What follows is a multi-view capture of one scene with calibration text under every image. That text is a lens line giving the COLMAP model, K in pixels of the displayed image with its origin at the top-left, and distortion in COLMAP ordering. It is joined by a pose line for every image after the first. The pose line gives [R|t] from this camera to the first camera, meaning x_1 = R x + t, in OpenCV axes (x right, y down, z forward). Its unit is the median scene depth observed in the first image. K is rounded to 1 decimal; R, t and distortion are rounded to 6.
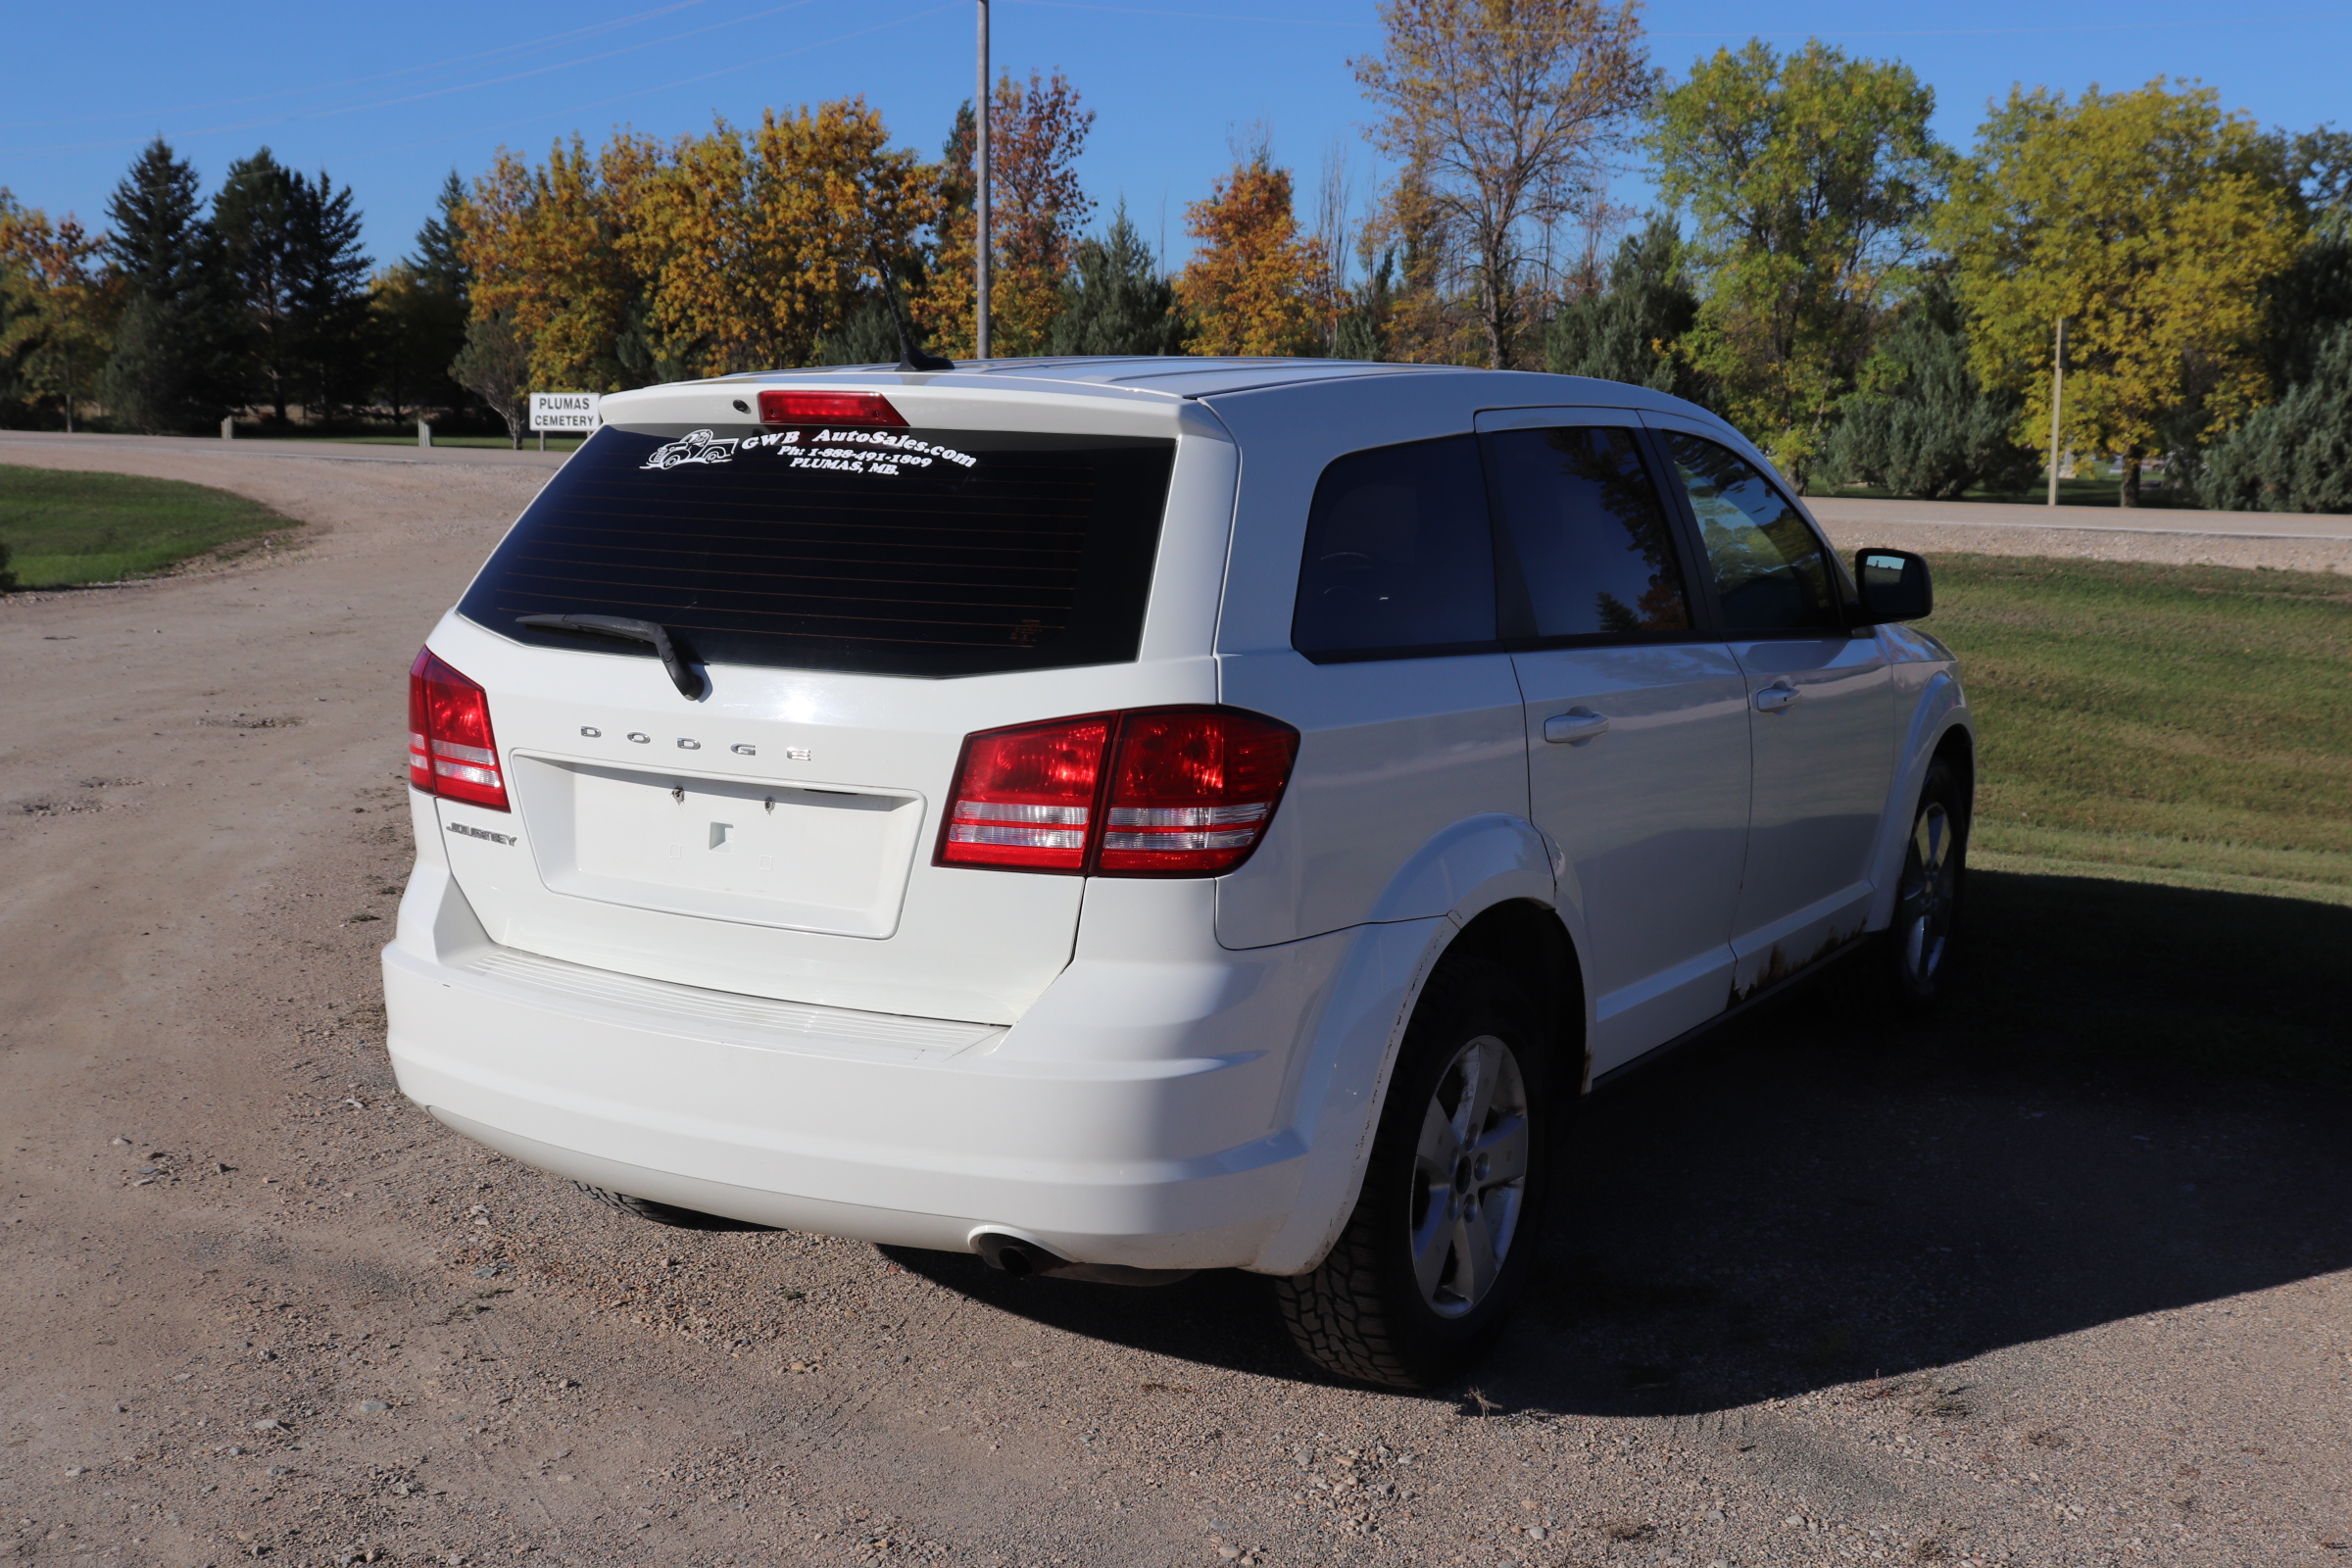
lens RADIAL K [[2645.5, 0, 1161.6], [0, 2645.5, 787.2], [0, 0, 1]] dist [-0.010897, 0.000000]
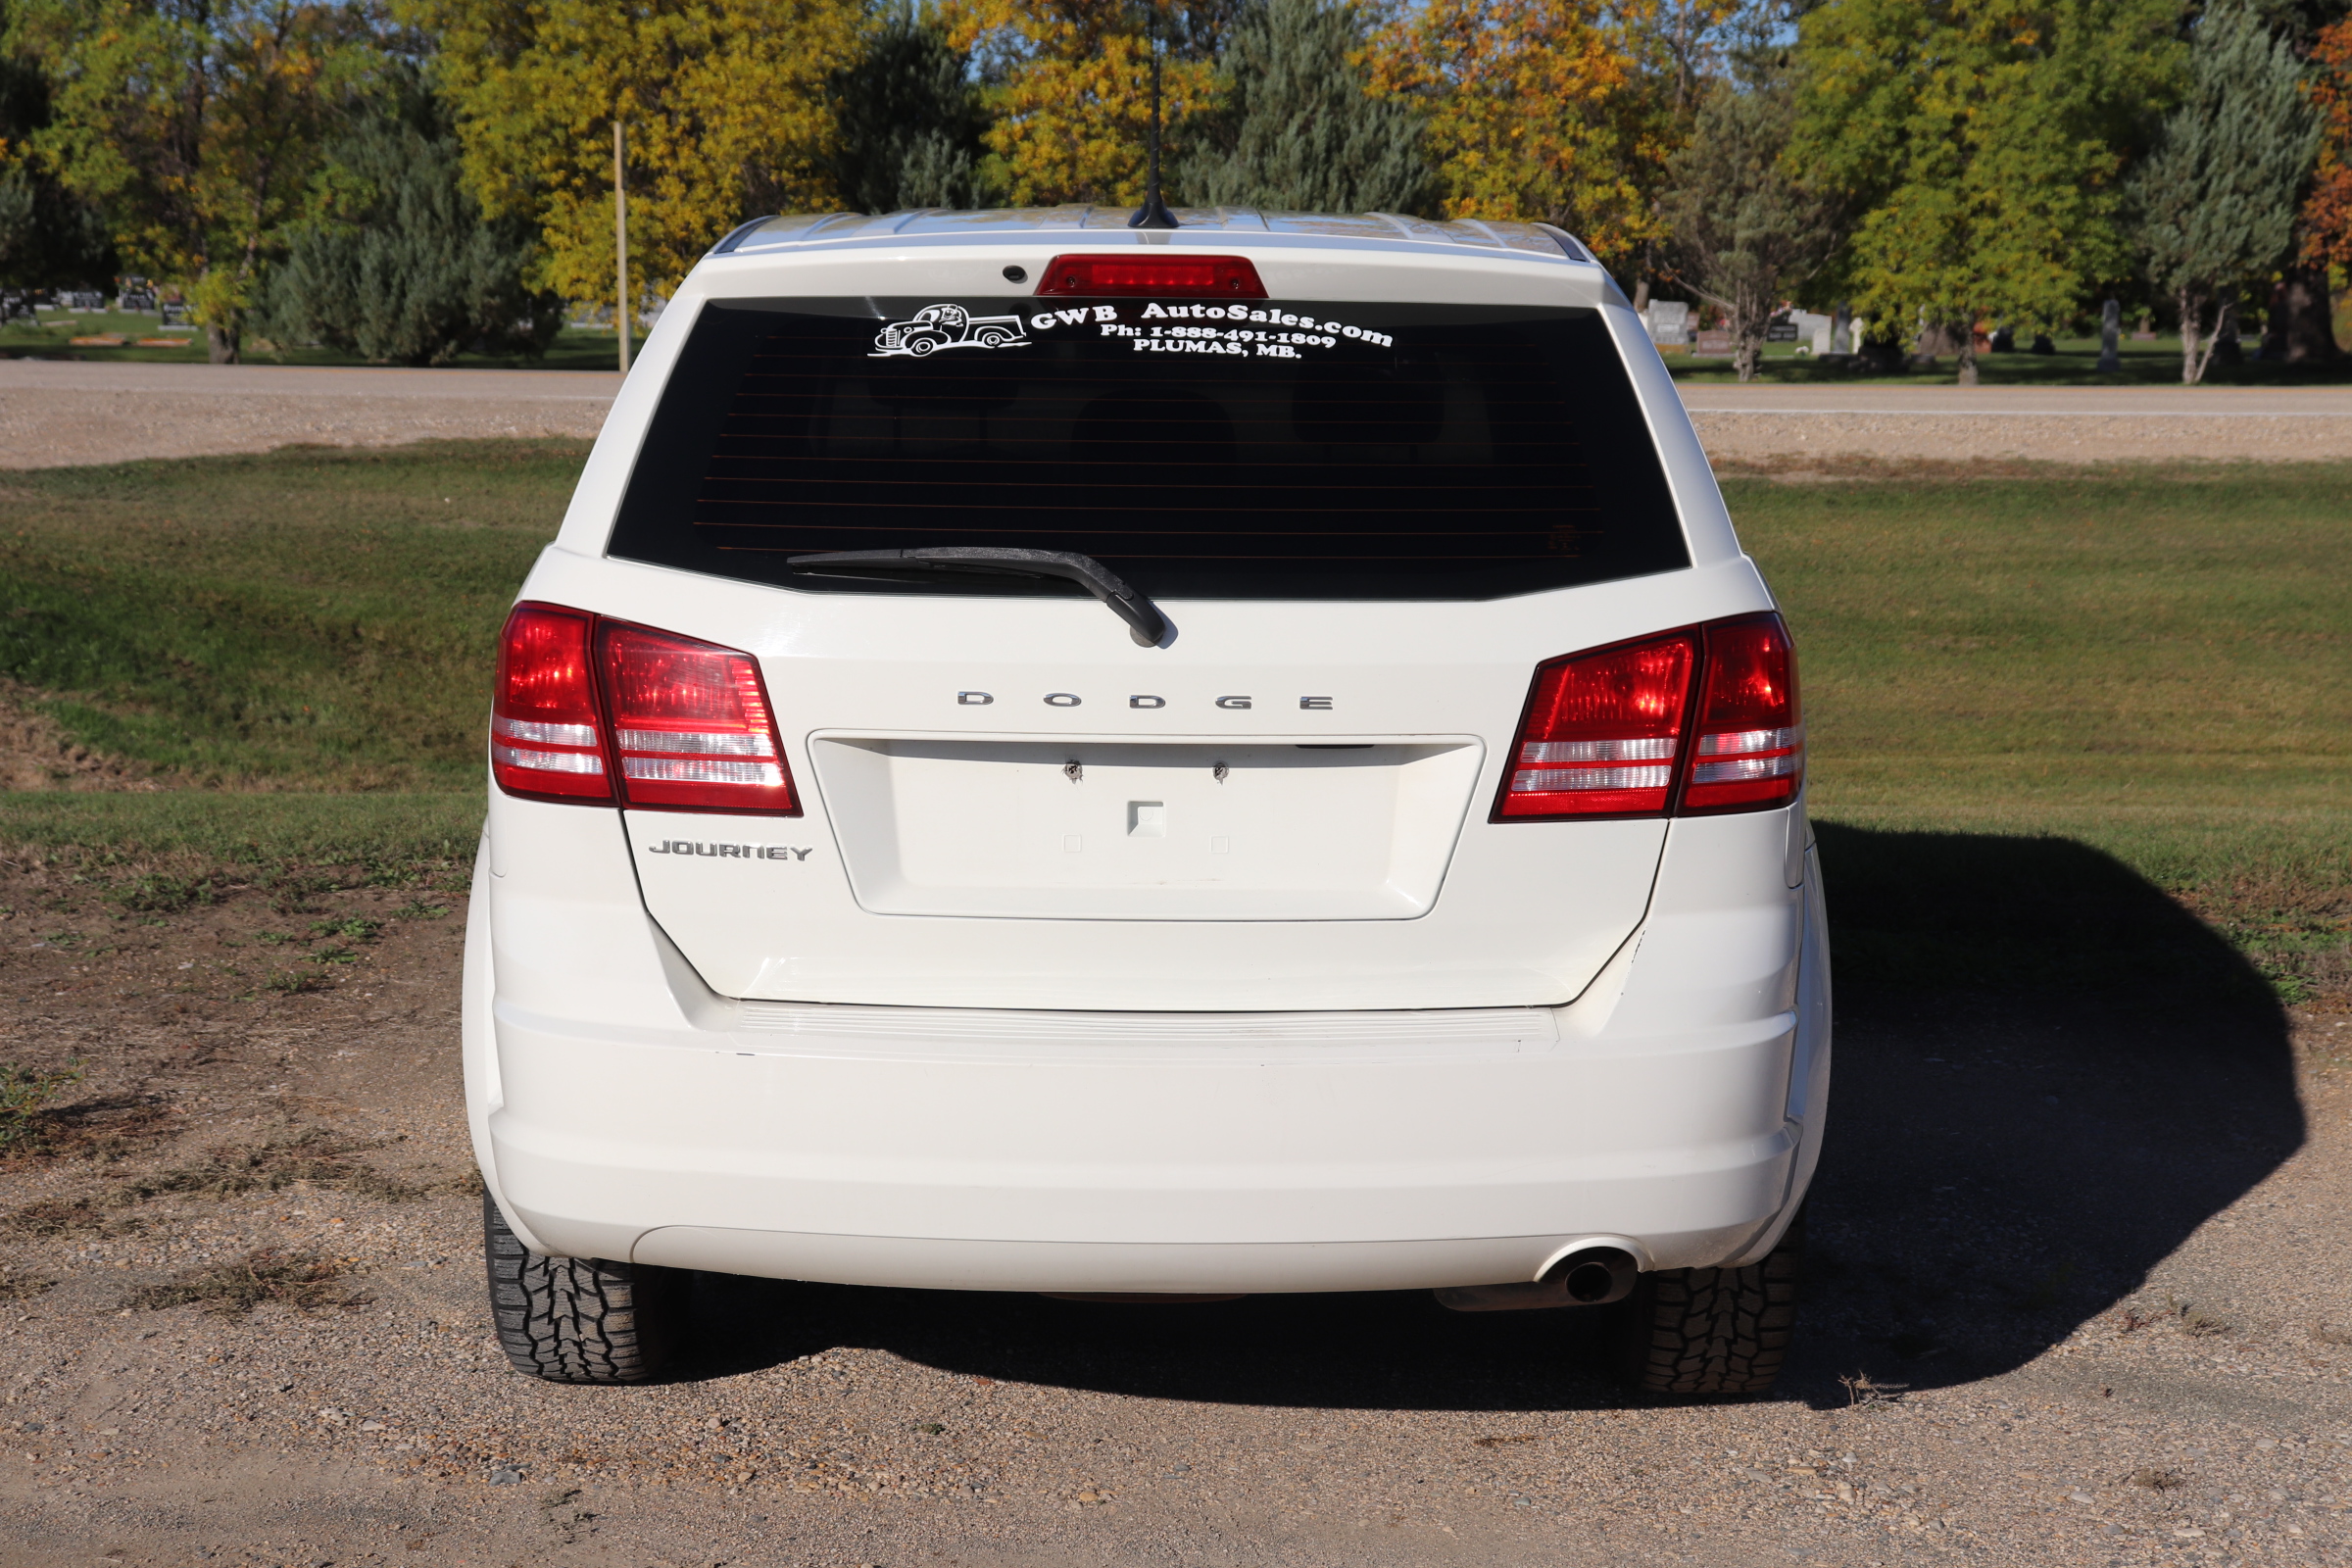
lens RADIAL K [[3707.9, 0, 1179.9], [0, 3707.9, 793.4], [0, 0, 1]] dist [0.169710, 0.000000]
pose [[0.856599, -0.080202, 0.509712, -0.675045], [0.077996, 0.996621, 0.025739, -0.015417], [-0.510054, 0.017707, 0.859960, 0.032223]]
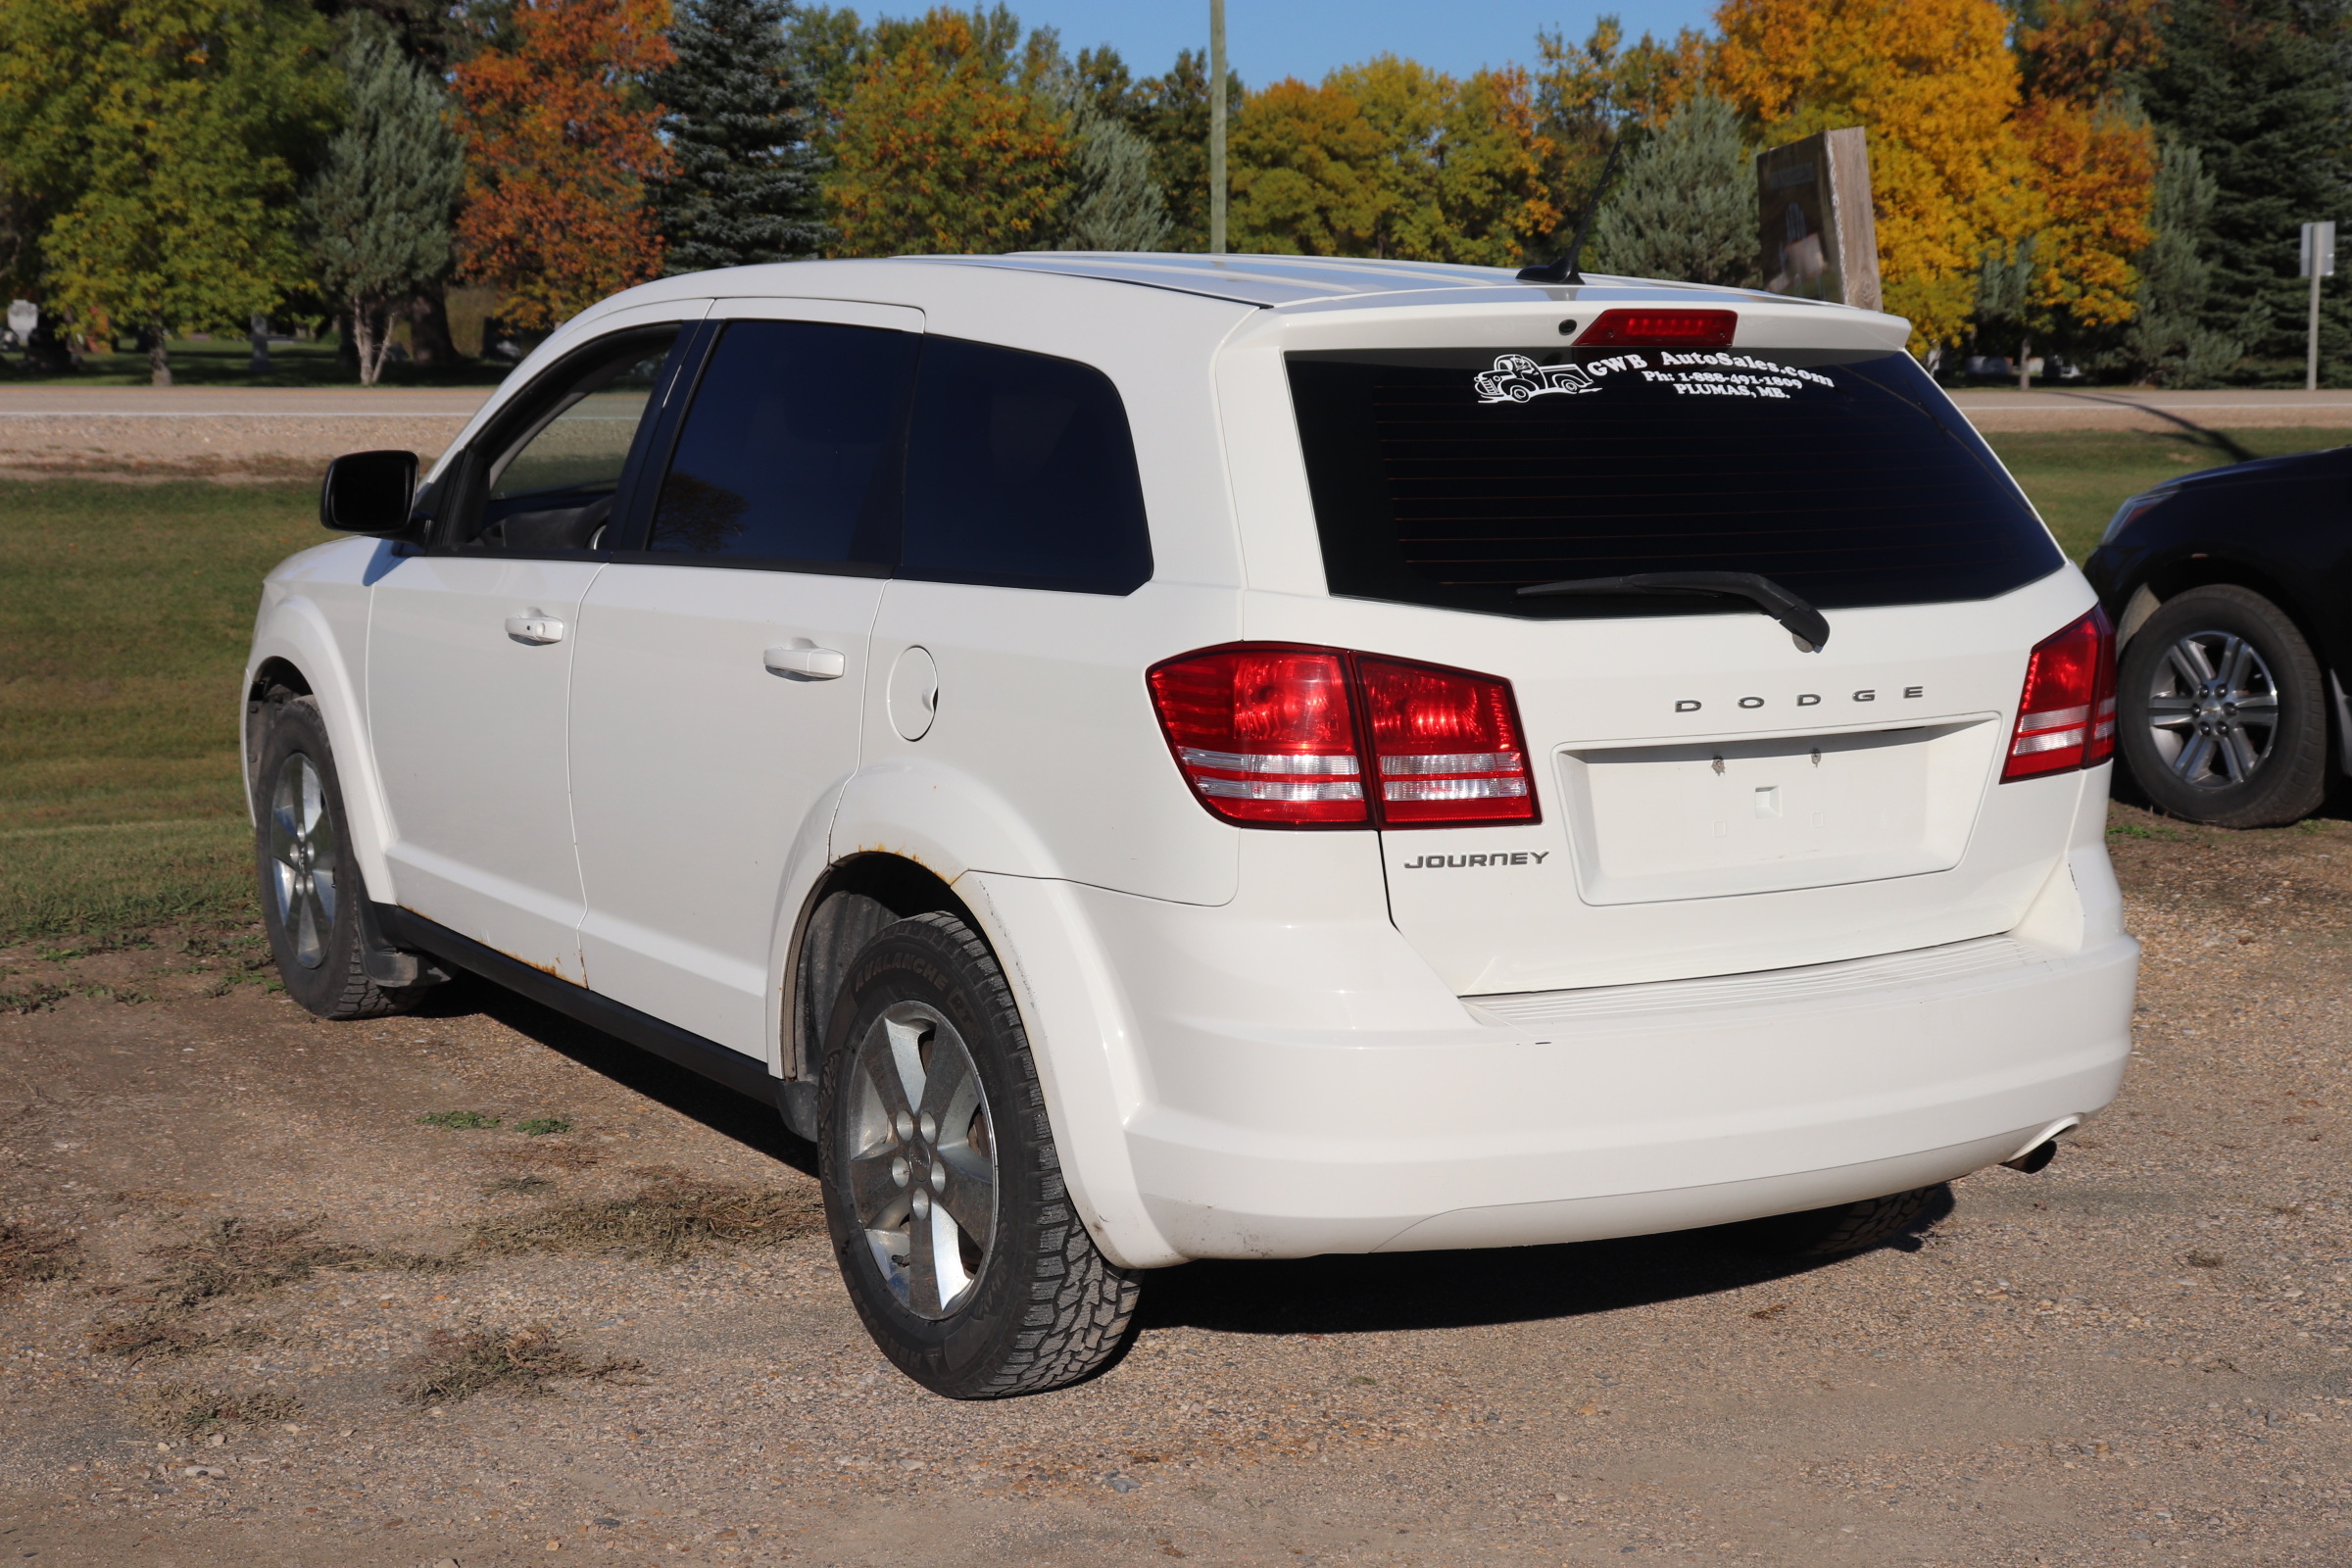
lens RADIAL K [[3480.4, 0, 1182.4], [0, 3480.4, 775.4], [0, 0, 1]] dist [0.117608, 0.000000]
pose [[0.451018, -0.132425, 0.882636, -1.226533], [0.121335, 0.988848, 0.086359, -0.110407], [-0.884229, 0.068145, 0.462056, 0.577793]]
